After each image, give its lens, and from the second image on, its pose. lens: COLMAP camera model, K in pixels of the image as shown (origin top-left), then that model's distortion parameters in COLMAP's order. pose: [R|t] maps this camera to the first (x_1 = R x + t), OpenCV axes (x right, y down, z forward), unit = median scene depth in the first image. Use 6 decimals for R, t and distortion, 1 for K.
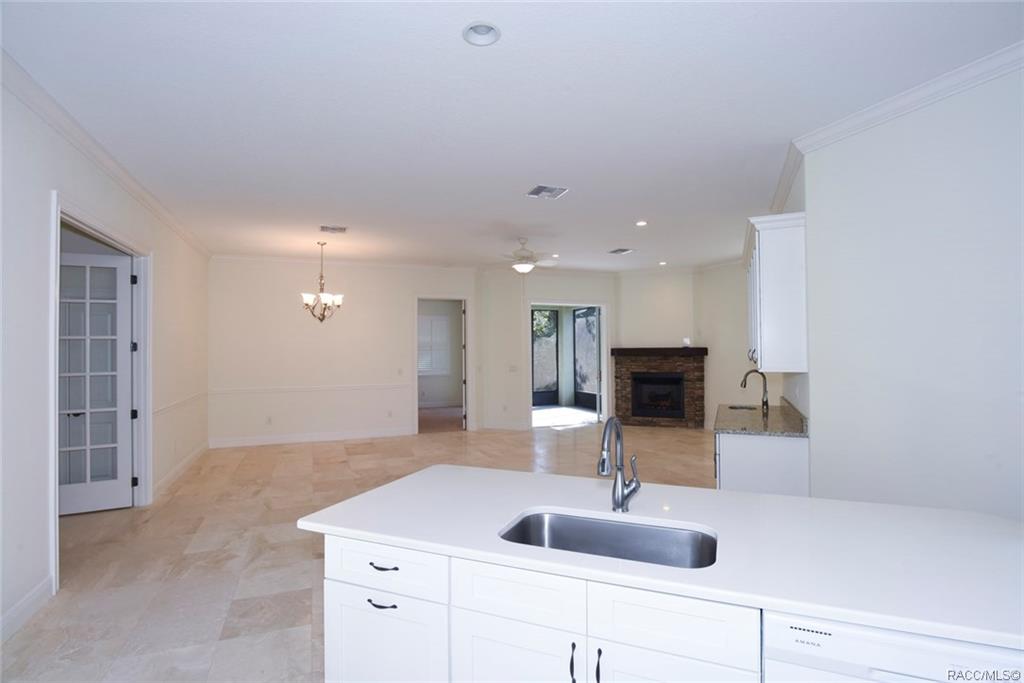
lens RADIAL K [[501.5, 0, 513.7], [0, 501.5, 342.6], [0, 0, 1]] dist [-0.018451, -0.001540]
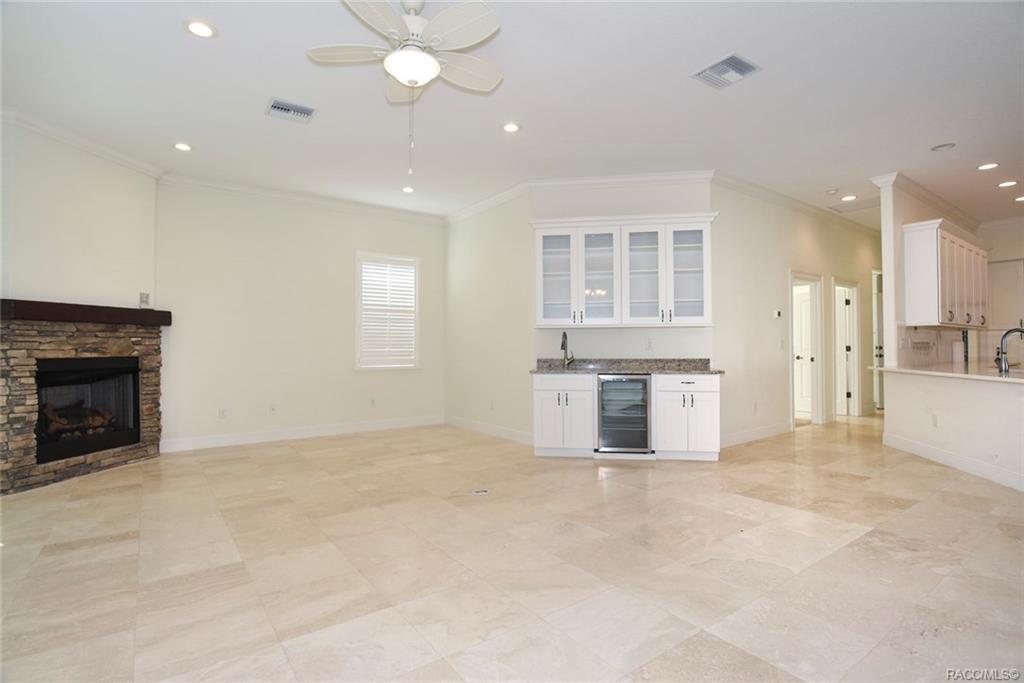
lens RADIAL K [[501.5, 0, 513.7], [0, 501.5, 342.6], [0, 0, 1]] dist [-0.018451, -0.001540]
pose [[-0.255009, 0.014983, 0.966823, -0.276402], [-0.004958, 0.999847, -0.016803, 0.052023], [-0.966926, -0.009079, -0.254896, 0.750503]]
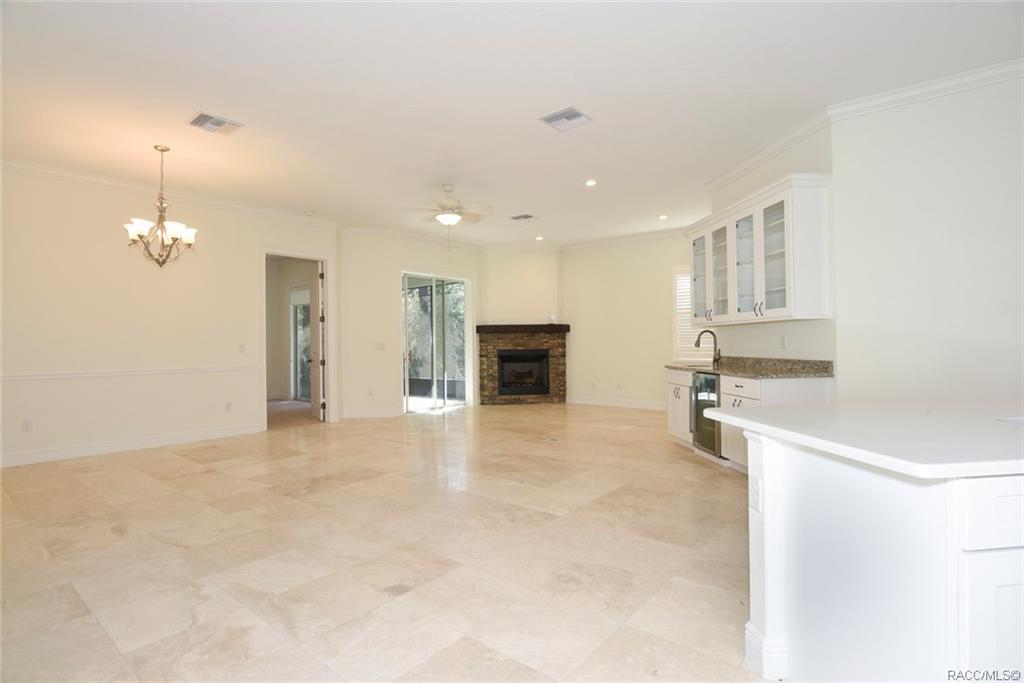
lens RADIAL K [[501.5, 0, 513.7], [0, 501.5, 342.6], [0, 0, 1]] dist [-0.018451, -0.001540]
pose [[0.870781, -0.001182, 0.491670, -0.224846], [-0.001062, 0.999990, 0.004284, 0.042410], [-0.491670, -0.004252, 0.870771, 0.146434]]
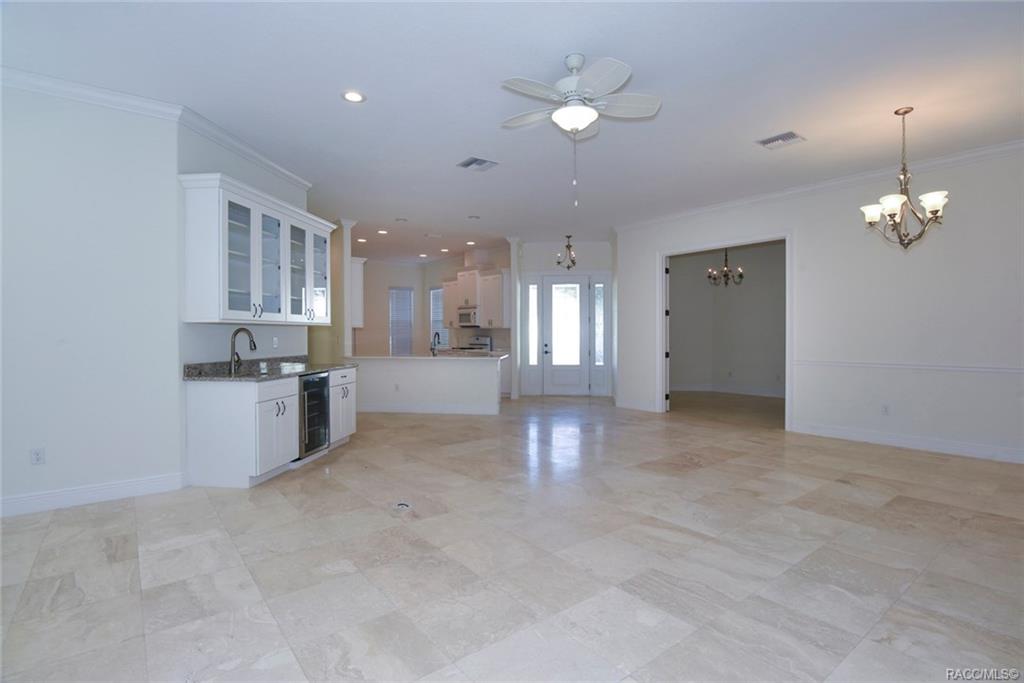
lens RADIAL K [[501.5, 0, 513.7], [0, 501.5, 342.6], [0, 0, 1]] dist [-0.018451, -0.001540]
pose [[-0.958272, 0.013358, -0.285547, 0.155094], [0.011448, 0.999900, 0.008358, 0.042195], [0.285630, 0.004740, -0.958328, 1.056398]]
